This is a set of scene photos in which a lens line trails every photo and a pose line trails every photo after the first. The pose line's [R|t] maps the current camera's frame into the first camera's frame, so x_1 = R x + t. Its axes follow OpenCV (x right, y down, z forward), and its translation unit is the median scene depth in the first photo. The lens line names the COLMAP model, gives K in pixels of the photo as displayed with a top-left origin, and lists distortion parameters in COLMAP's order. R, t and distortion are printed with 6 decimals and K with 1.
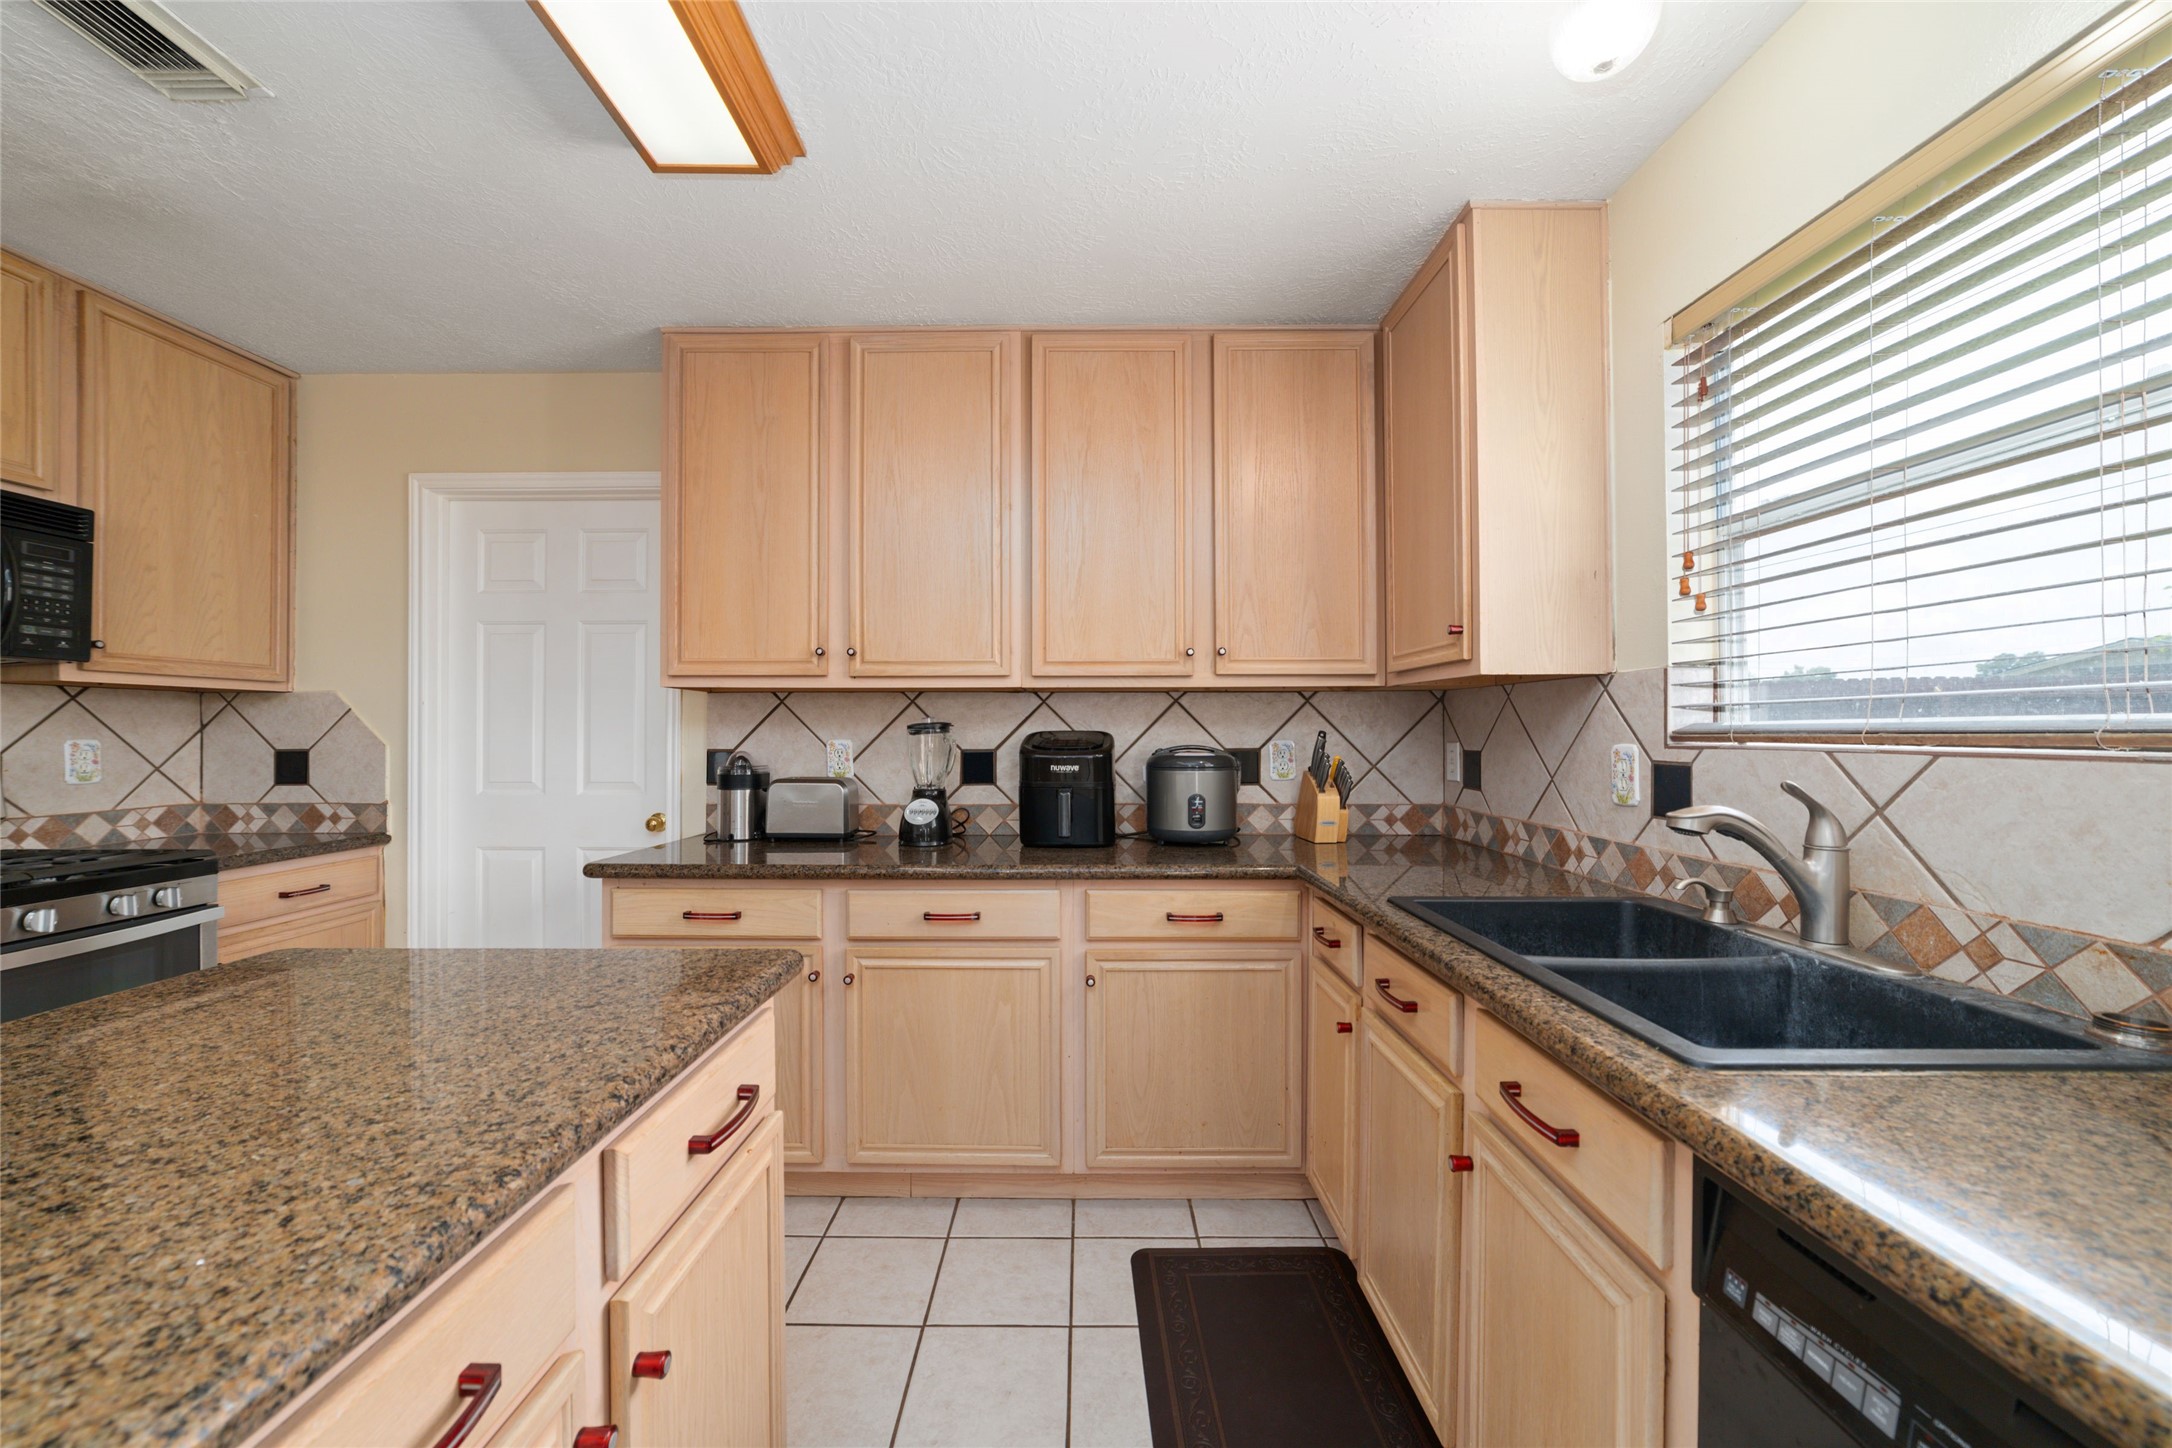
lens RADIAL K [[827.5, 0, 1080.0], [0, 827.5, 727.7], [0, 0, 1]] dist [-0.024282, 0.008254]
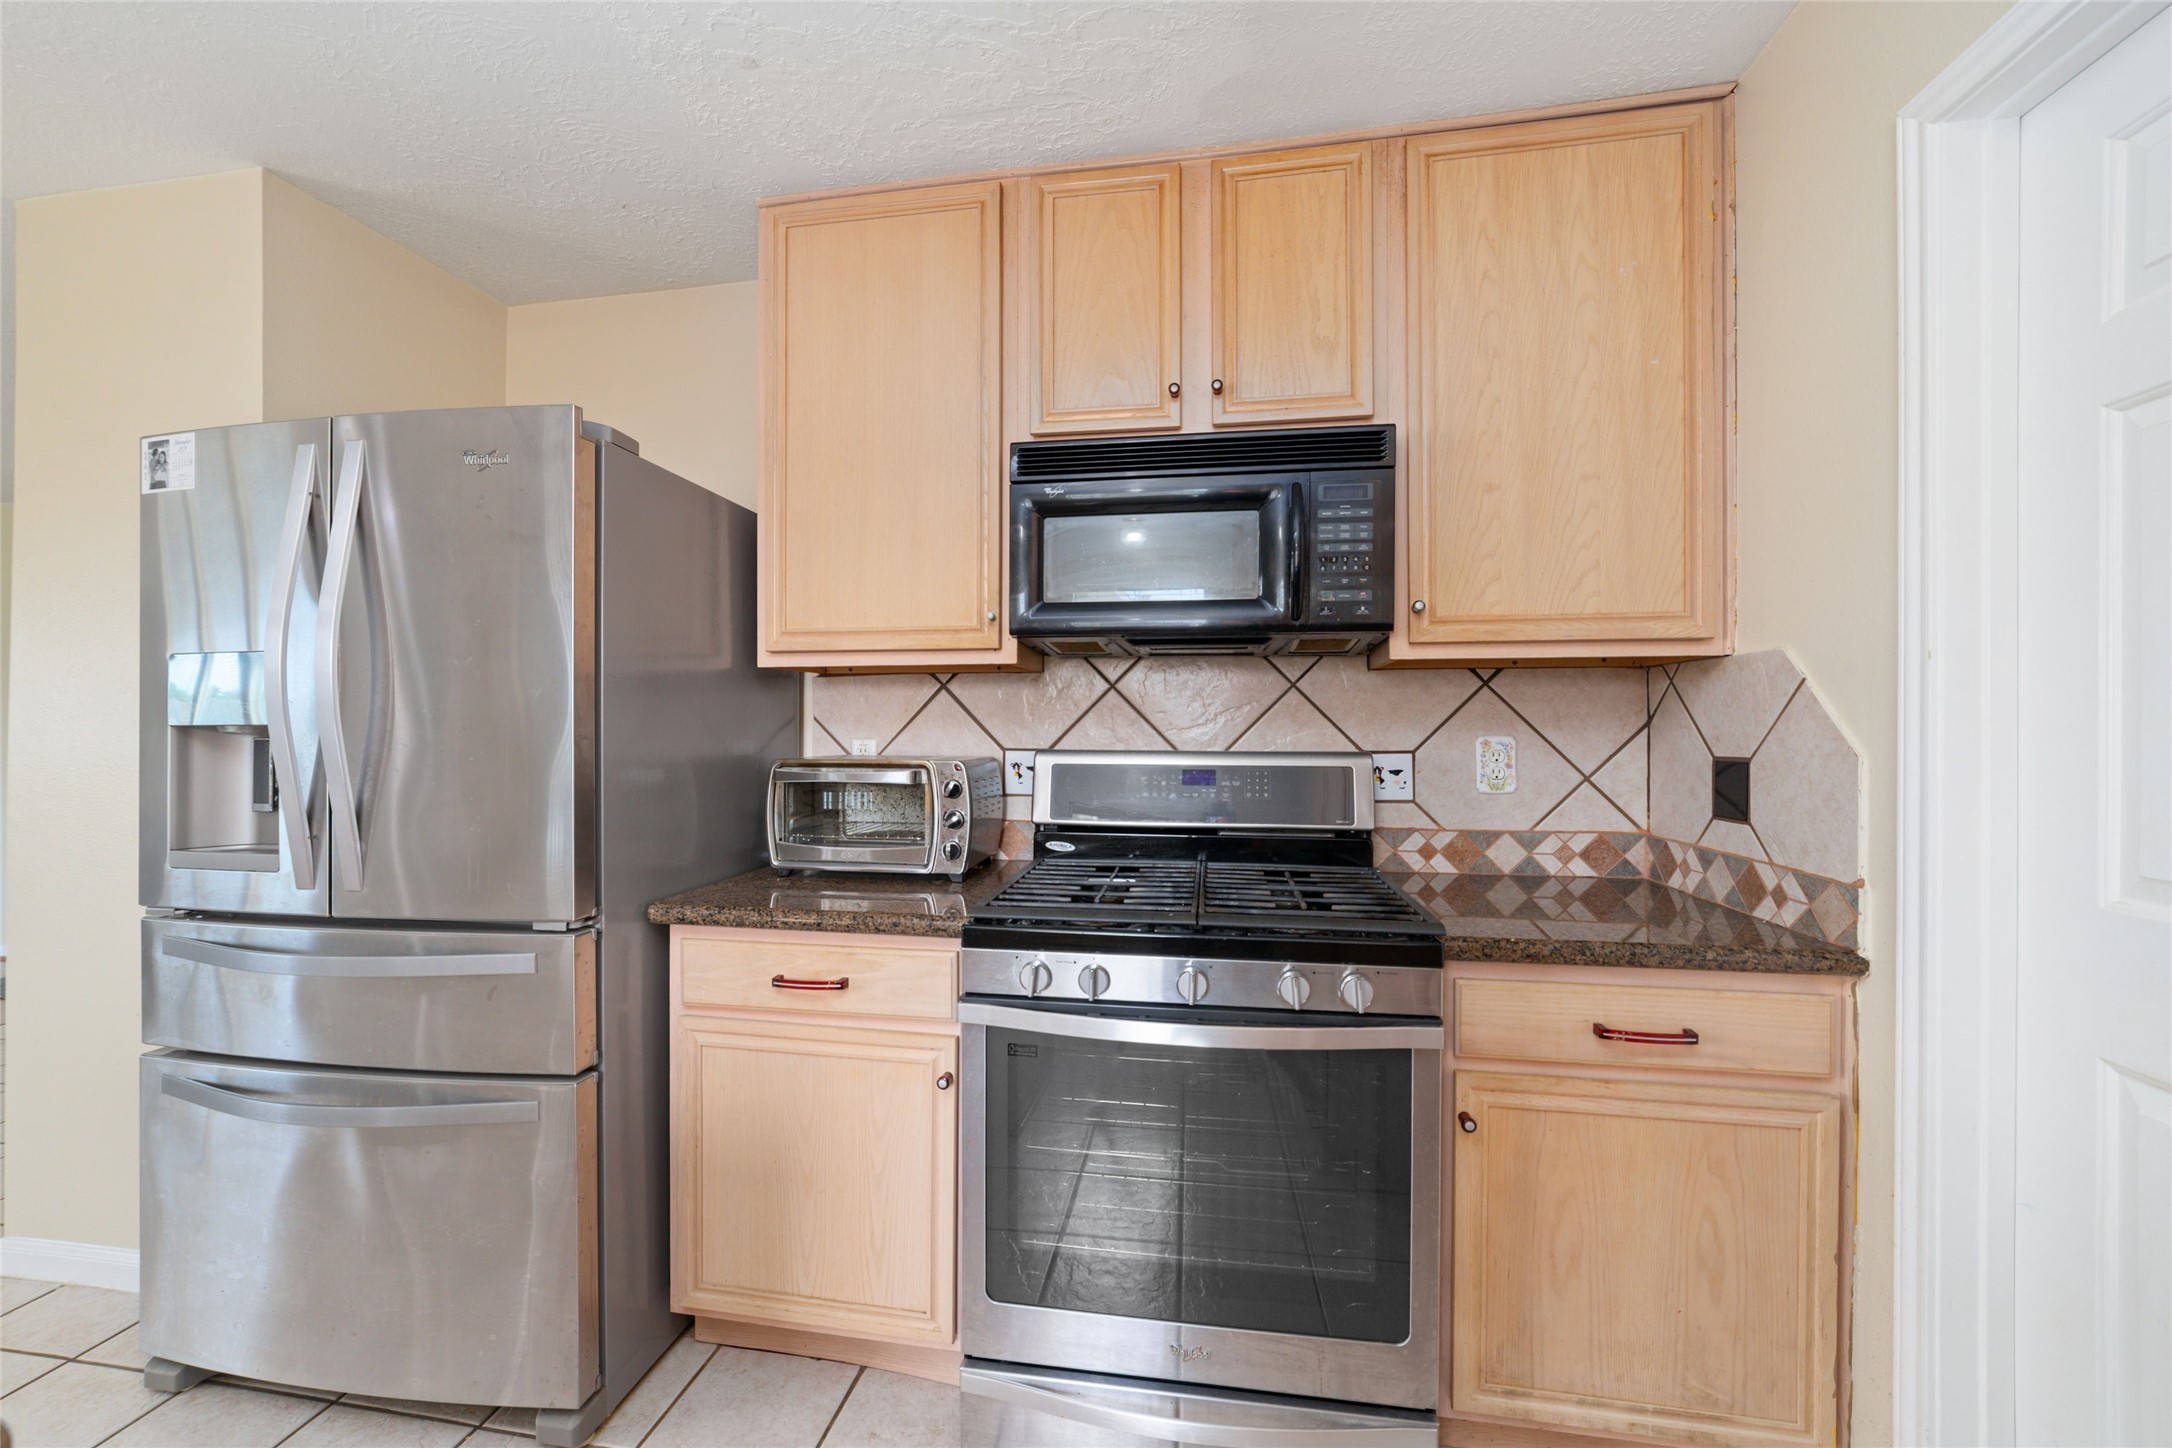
lens RADIAL K [[834.2, 0, 1080.3], [0, 834.2, 730.1], [0, 0, 1]] dist [-0.028512, 0.011018]
pose [[-0.166694, 0.004272, -0.985999, -0.375940], [0.004725, 0.999983, 0.003534, 0.003874], [0.985997, -0.004070, -0.166711, 0.733616]]
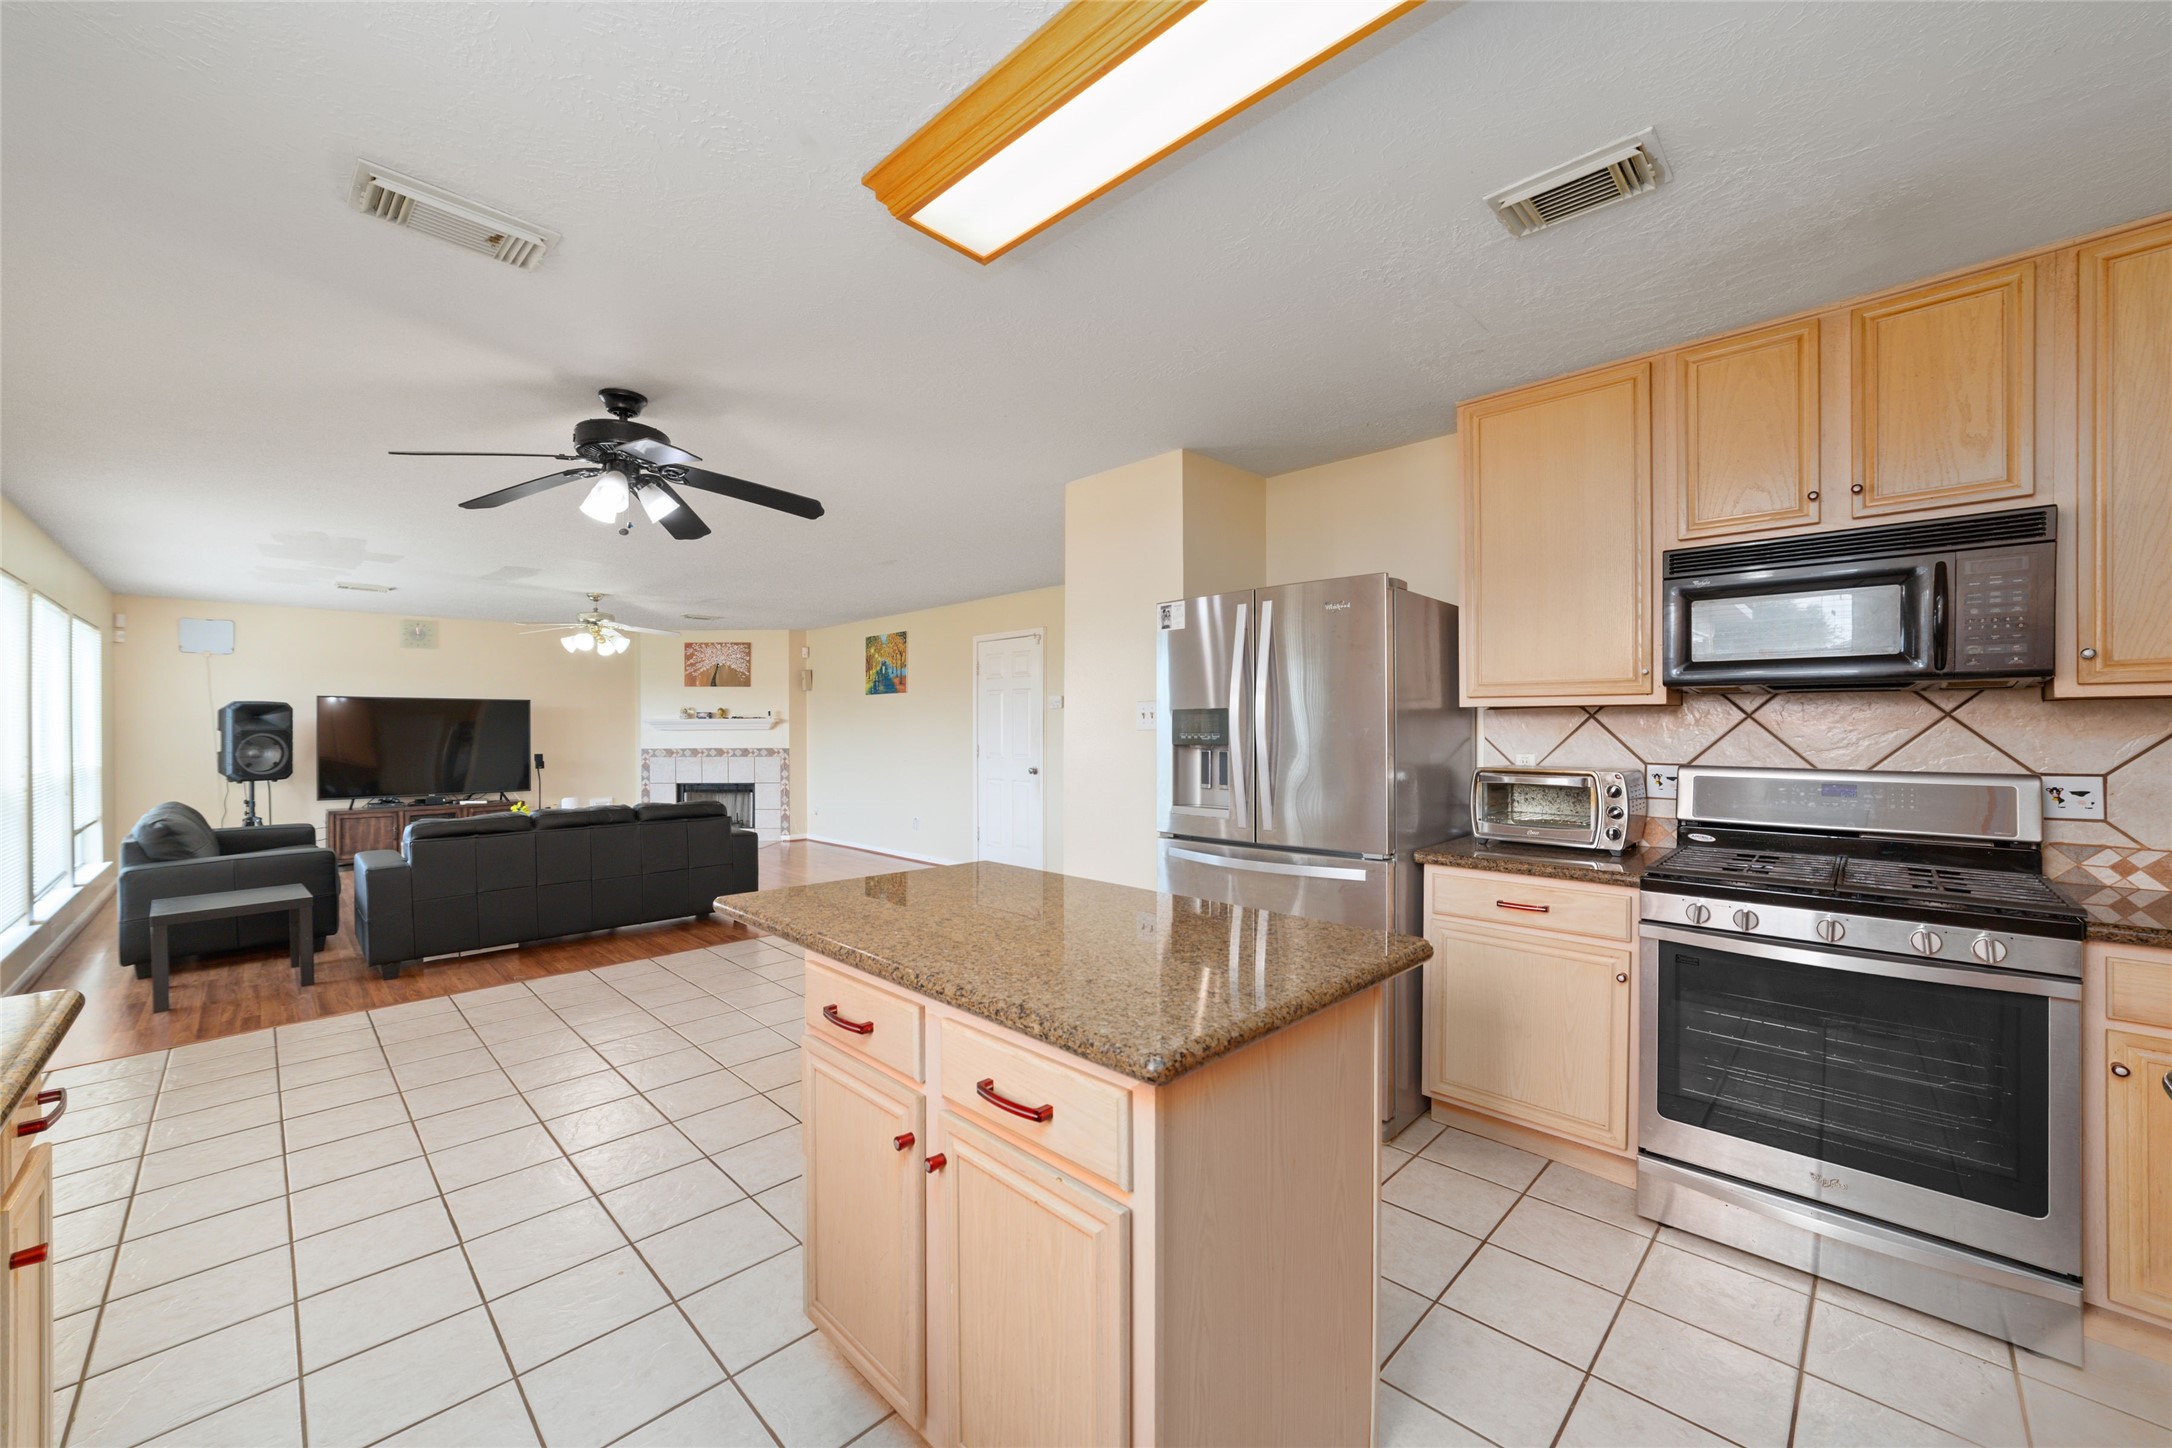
lens RADIAL K [[827.5, 0, 1080.0], [0, 827.5, 727.7], [0, 0, 1]] dist [-0.024282, 0.008254]
pose [[-0.704918, 0.002796, -0.709283, 0.136924], [0.005467, 0.999984, -0.001491, -0.025196], [0.709268, -0.004929, -0.704922, 0.755465]]
